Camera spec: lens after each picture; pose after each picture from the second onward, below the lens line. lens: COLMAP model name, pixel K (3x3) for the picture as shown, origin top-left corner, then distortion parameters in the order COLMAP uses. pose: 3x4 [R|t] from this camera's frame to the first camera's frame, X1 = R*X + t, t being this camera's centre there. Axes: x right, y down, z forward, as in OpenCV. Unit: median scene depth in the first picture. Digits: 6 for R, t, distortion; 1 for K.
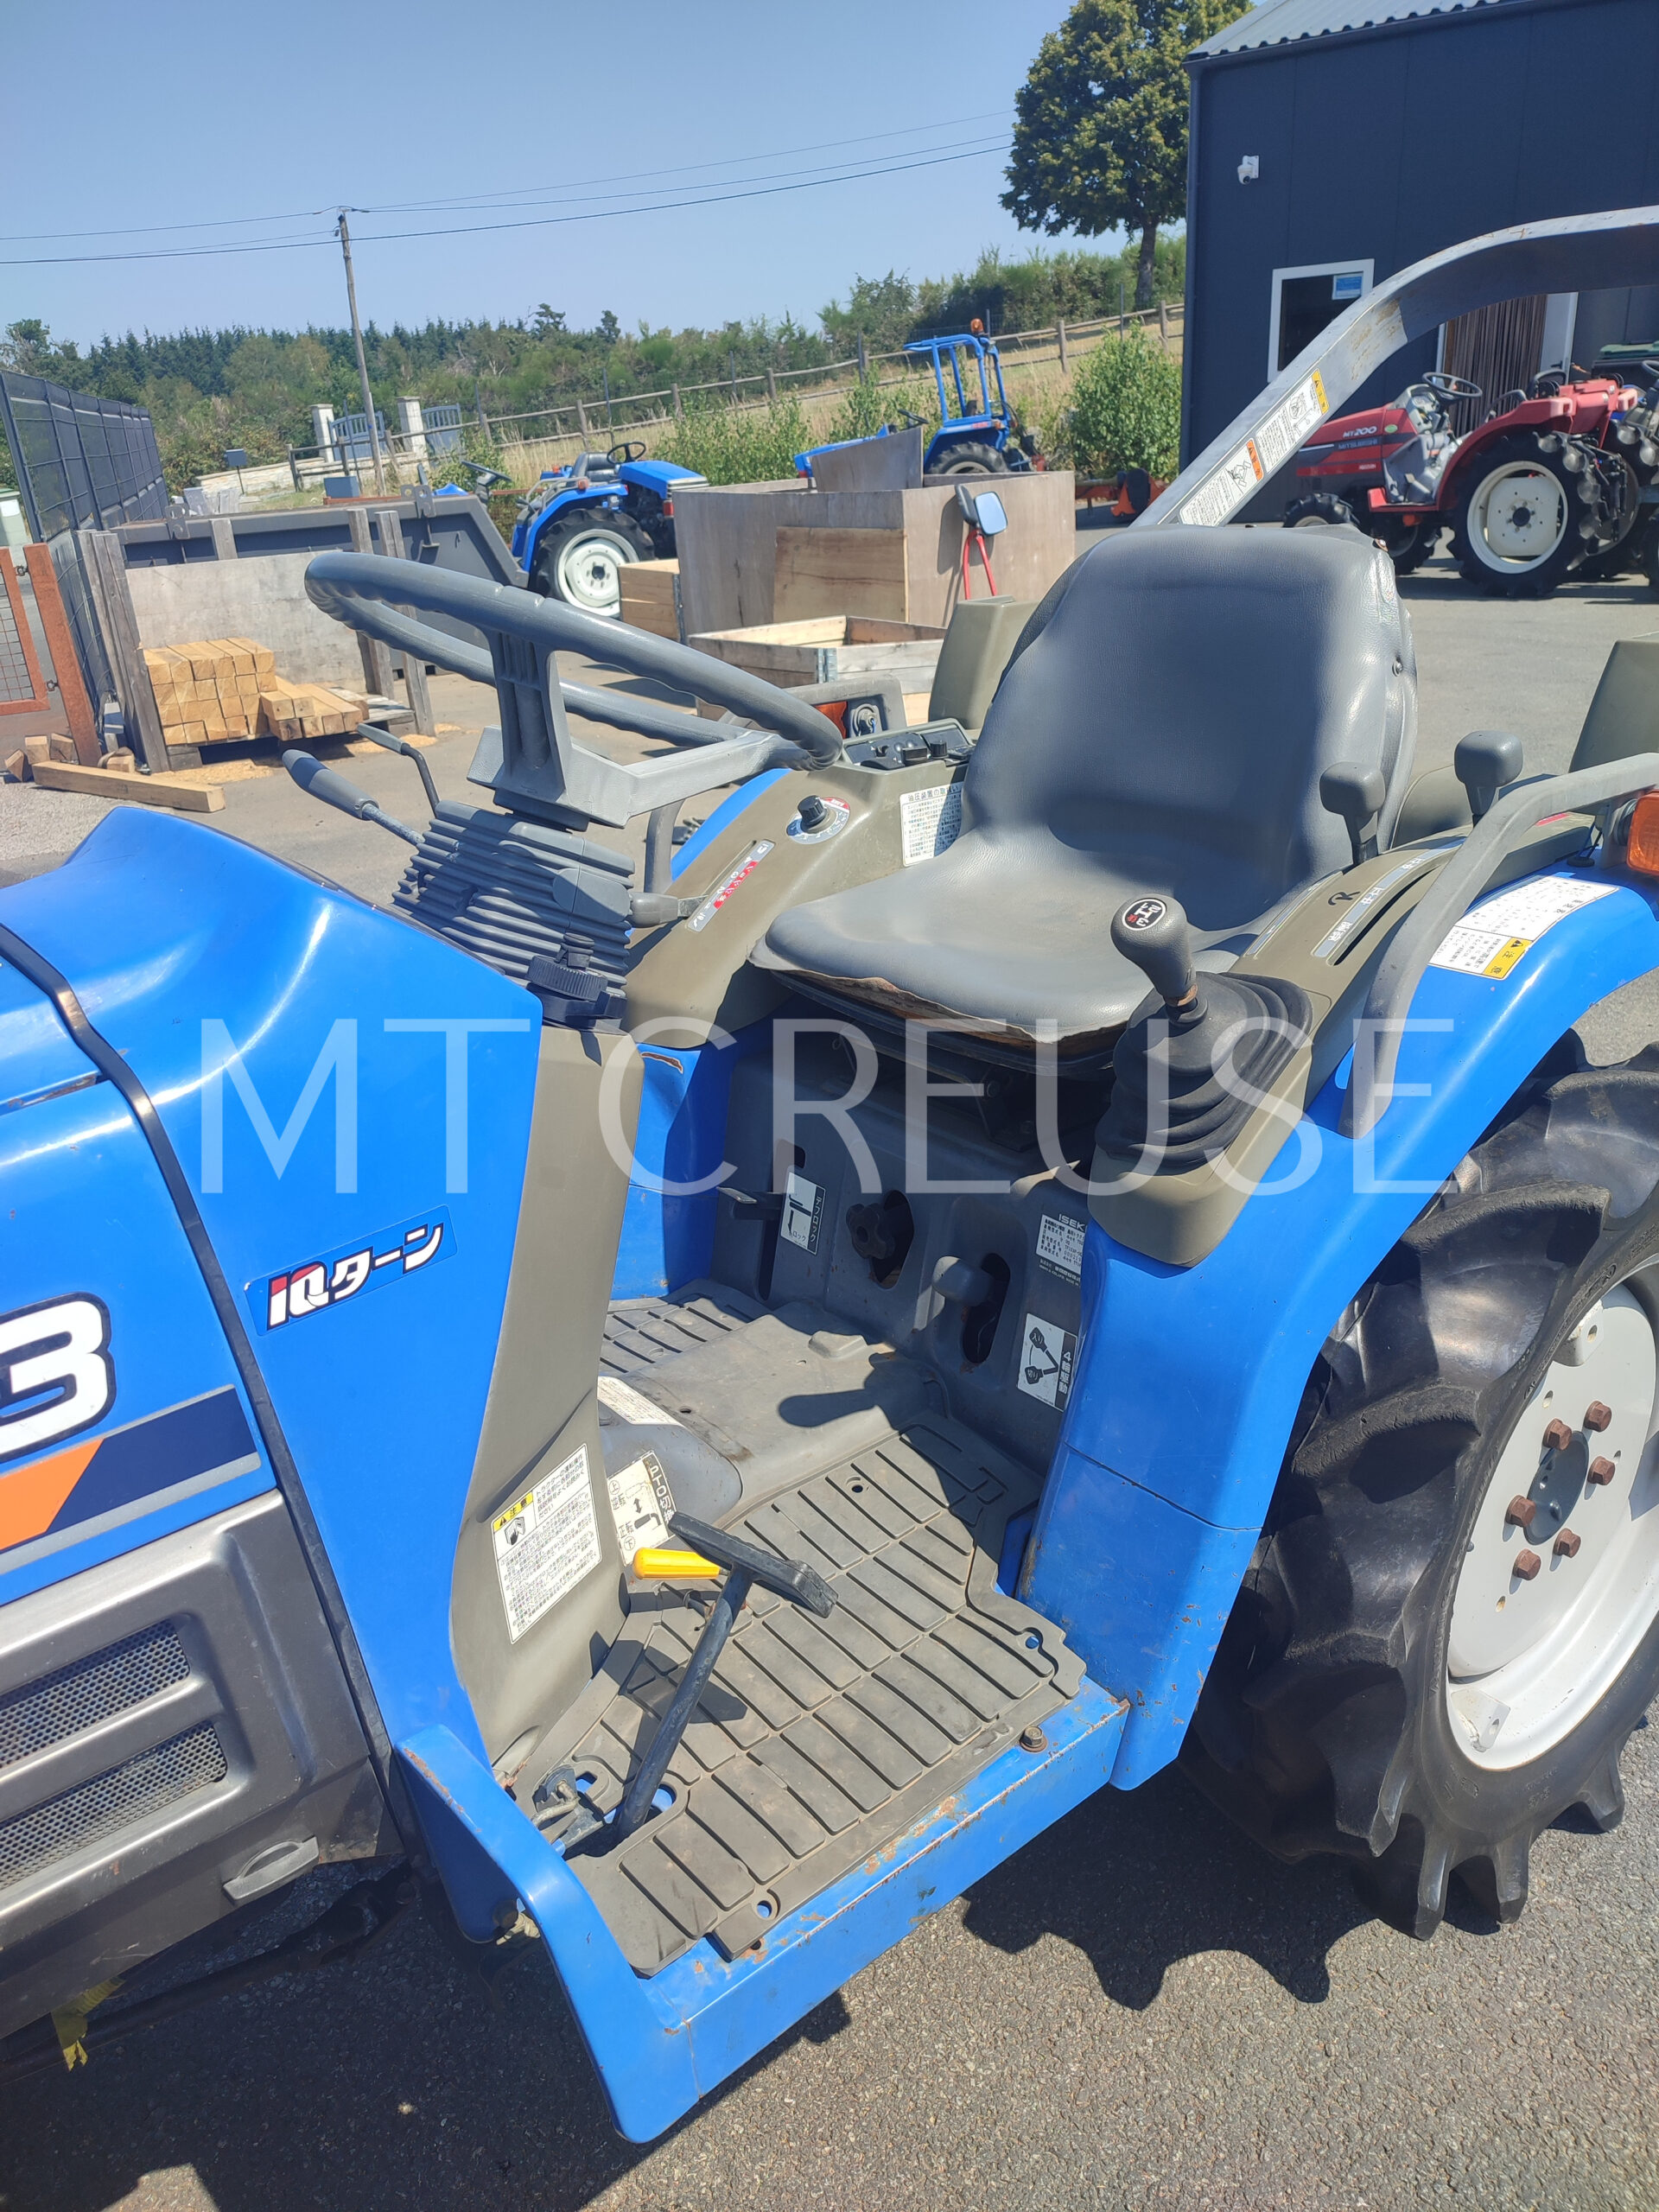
lens RADIAL K [[1624.6, 0, 833.7], [0, 1624.6, 1108.2], [0, 0, 1]] dist [0.028431, -0.014980]
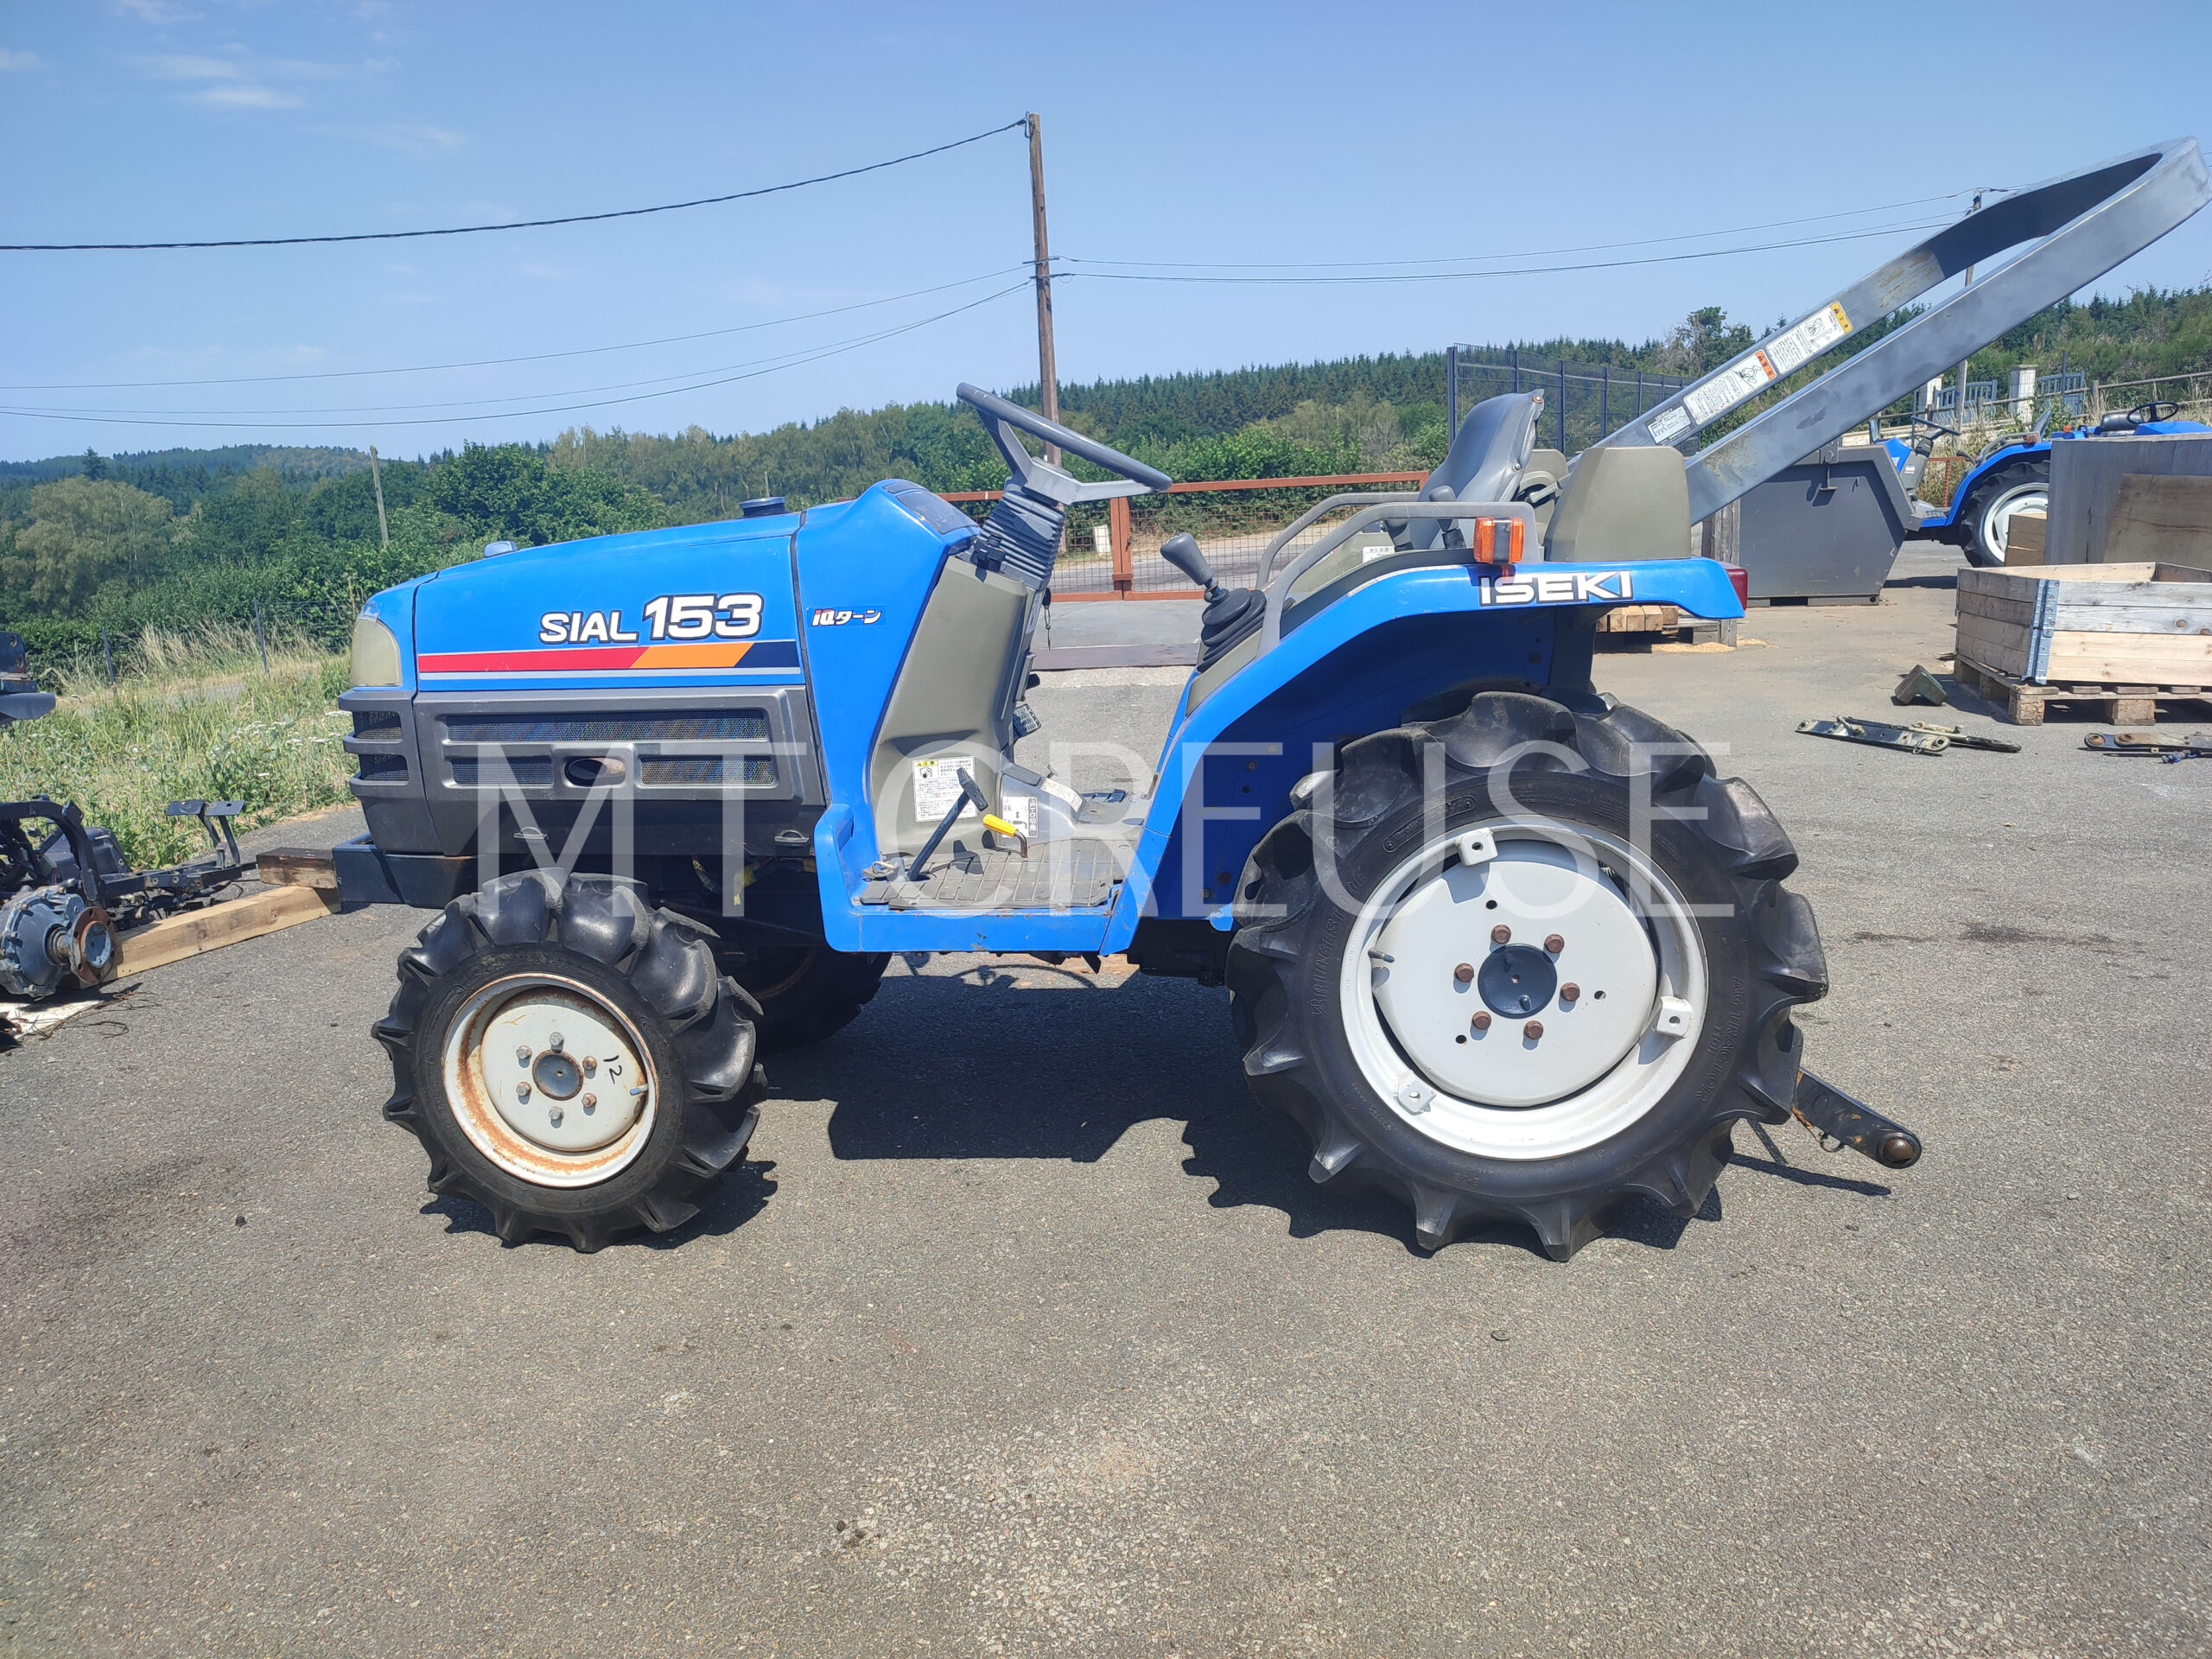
lens RADIAL K [[1624.6, 0, 1101.3], [0, 1624.6, 842.9], [0, 0, 1]] dist [0.028431, -0.014980]
pose [[0.719242, 0.185679, -0.669488, 0.231952], [-0.271008, 0.962271, -0.024268, 0.049621], [0.639723, 0.198891, 0.742426, -0.085795]]
